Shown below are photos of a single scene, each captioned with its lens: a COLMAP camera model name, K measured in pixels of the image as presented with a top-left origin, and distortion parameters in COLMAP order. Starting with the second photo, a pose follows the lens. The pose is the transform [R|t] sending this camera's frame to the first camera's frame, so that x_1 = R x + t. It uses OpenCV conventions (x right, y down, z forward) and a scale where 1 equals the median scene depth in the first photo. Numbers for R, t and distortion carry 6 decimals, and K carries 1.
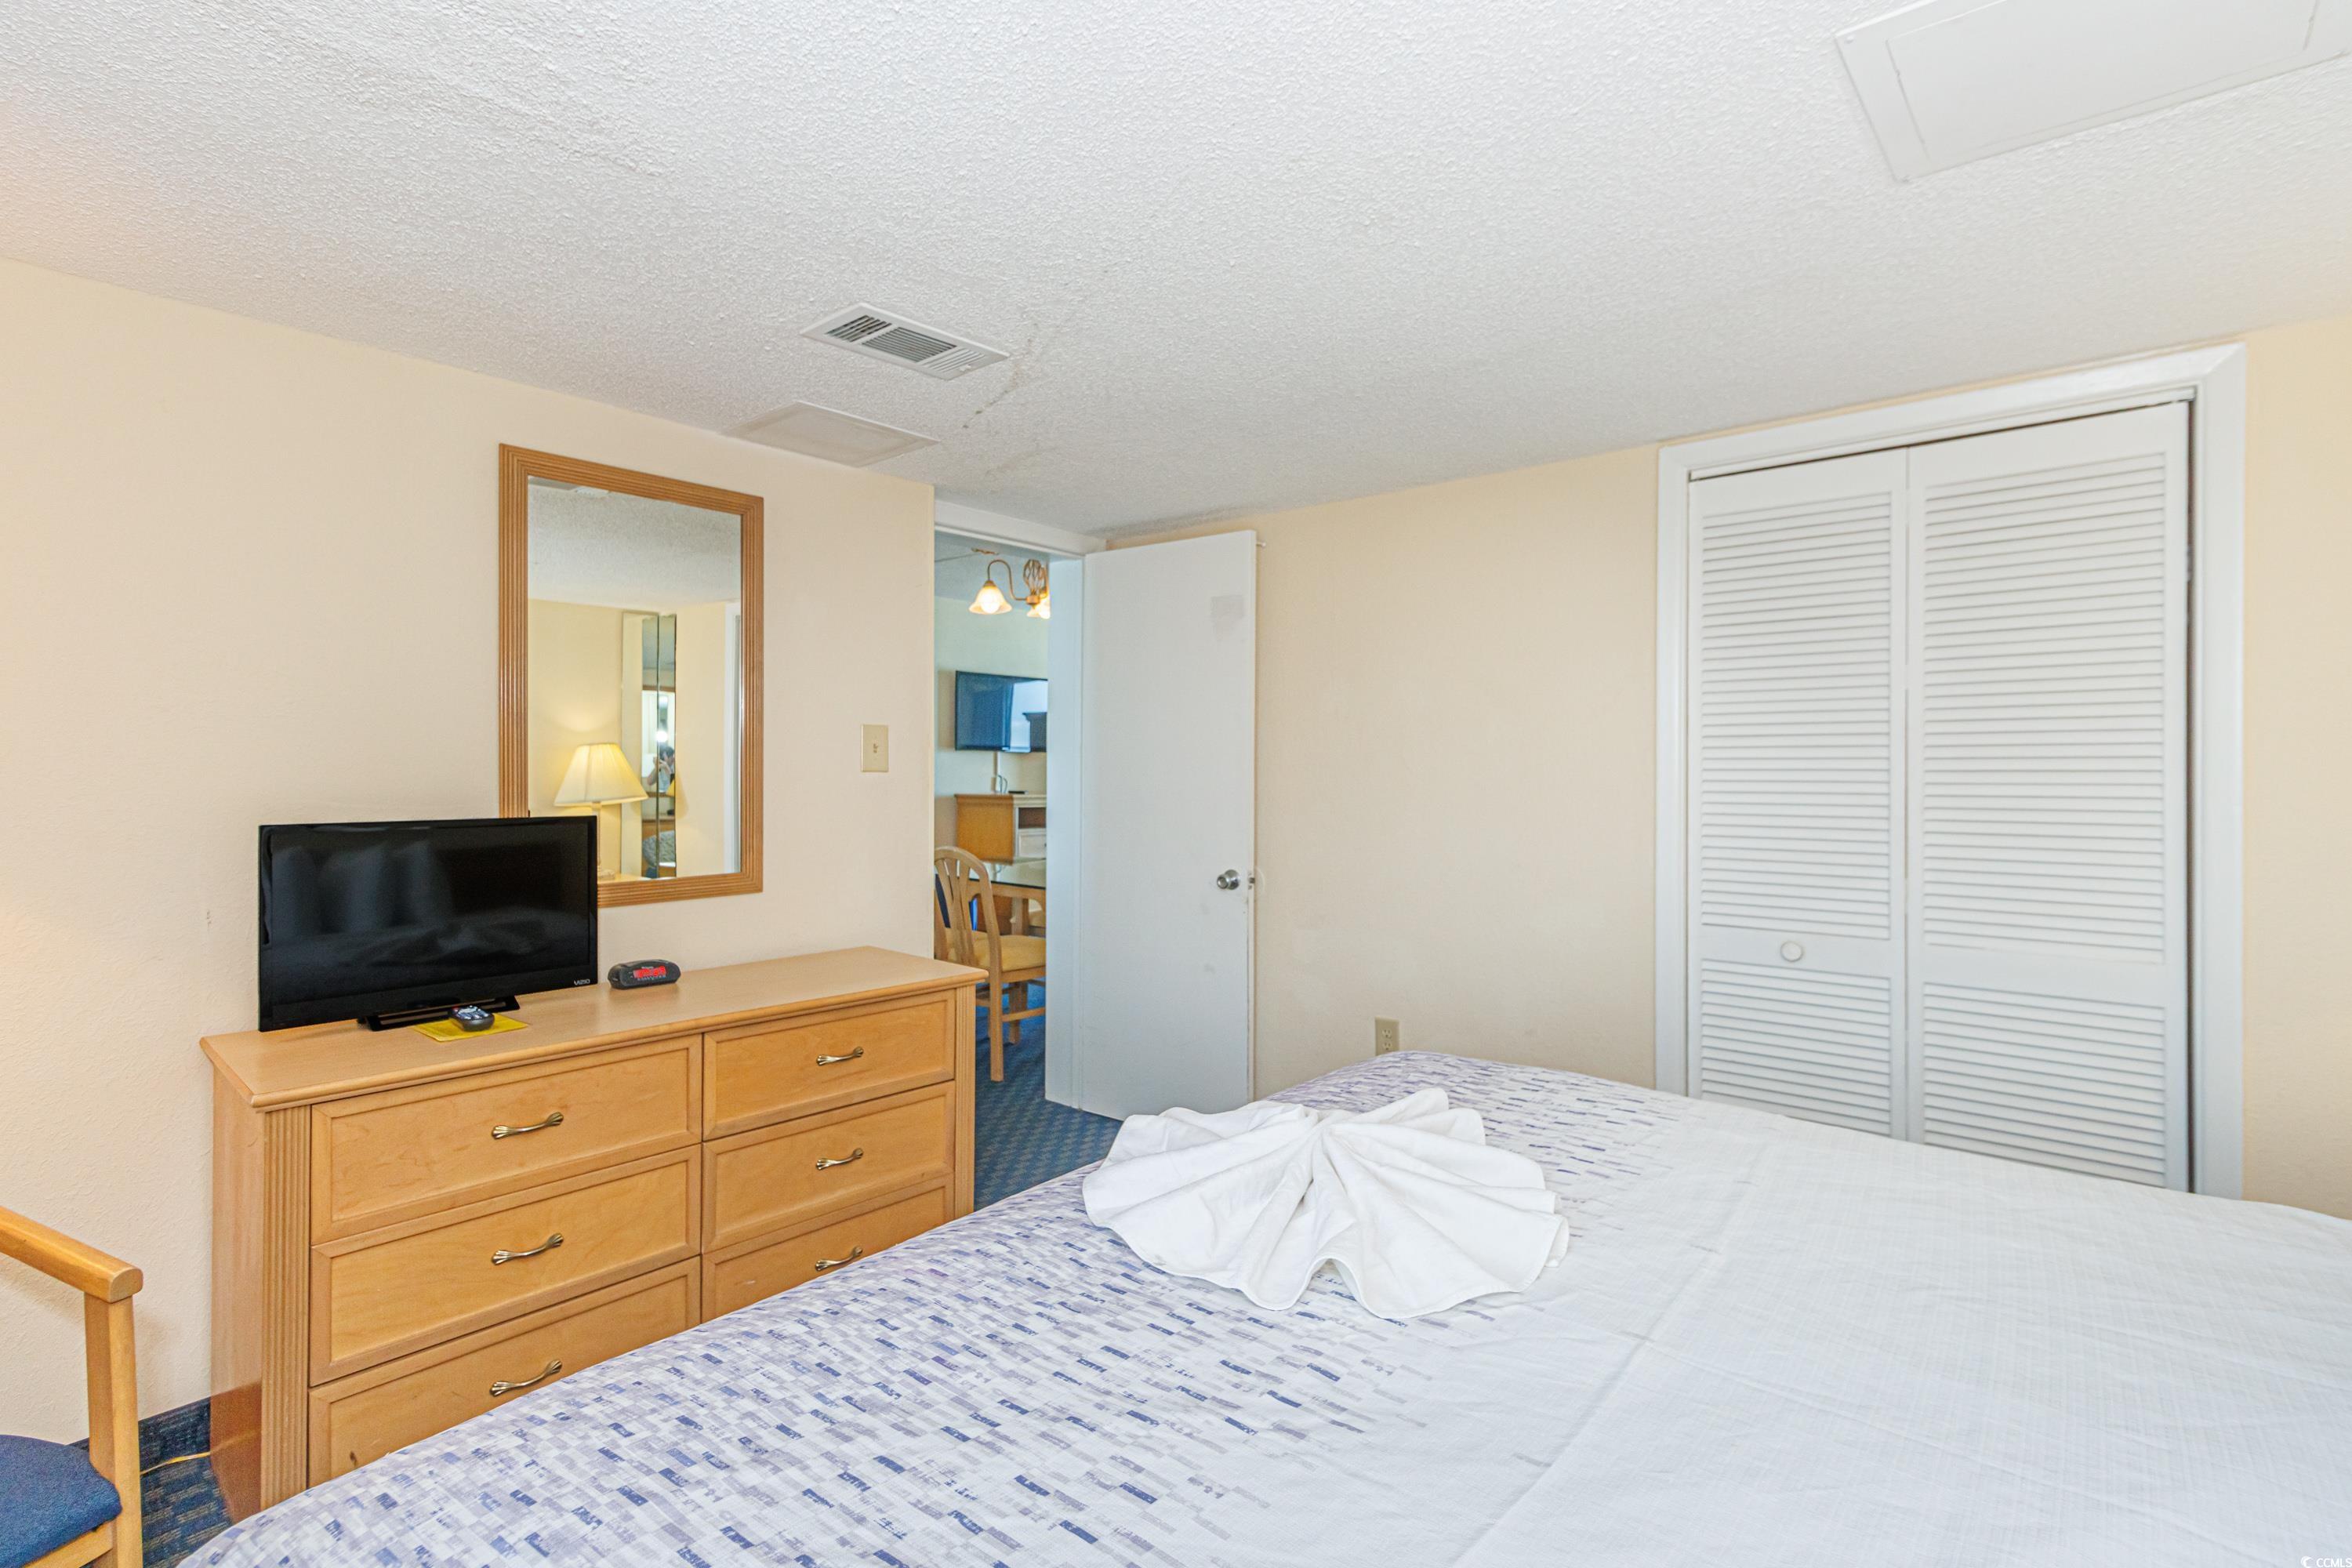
lens RADIAL K [[1076.2, 0, 1162.1], [0, 1076.2, 774.0], [0, 0, 1]] dist [0.001788, -0.000422]
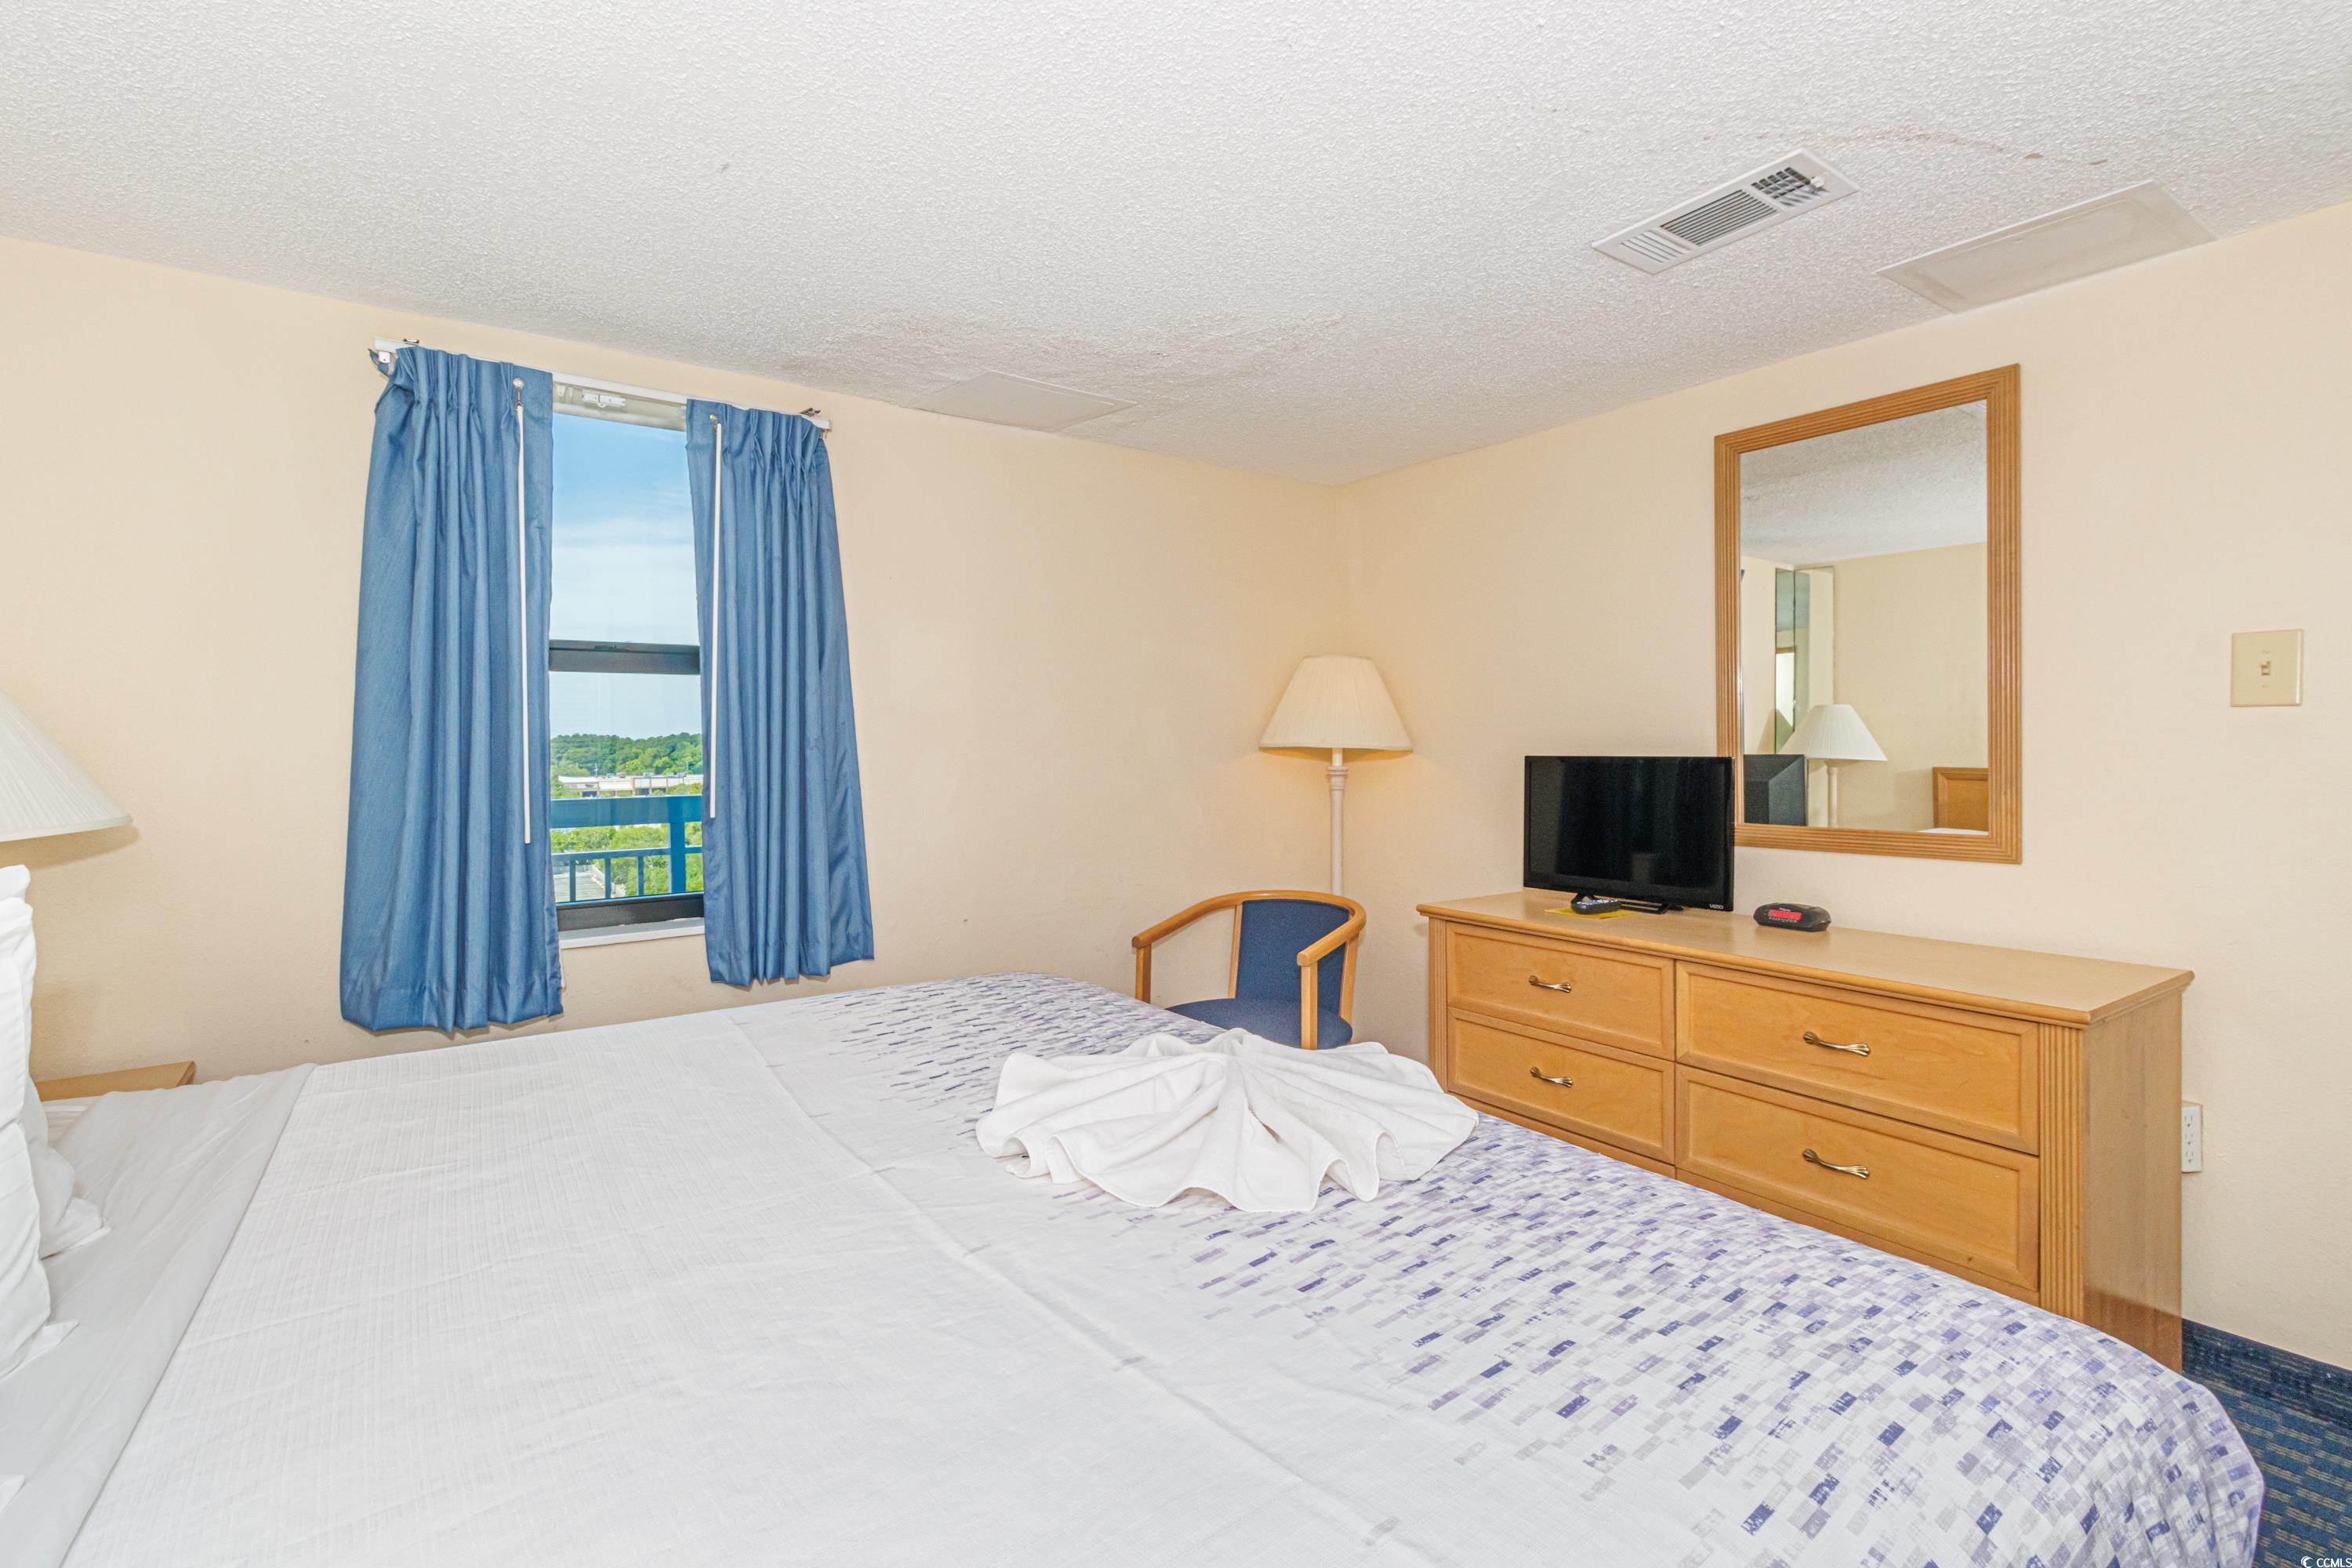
lens RADIAL K [[1076.2, 0, 1162.1], [0, 1076.2, 774.0], [0, 0, 1]] dist [0.001788, -0.000422]
pose [[-0.246805, 0.022171, -0.968811, 0.700878], [0.003314, 0.999752, 0.022035, 0.030214], [0.969059, 0.002228, -0.246818, 0.741373]]
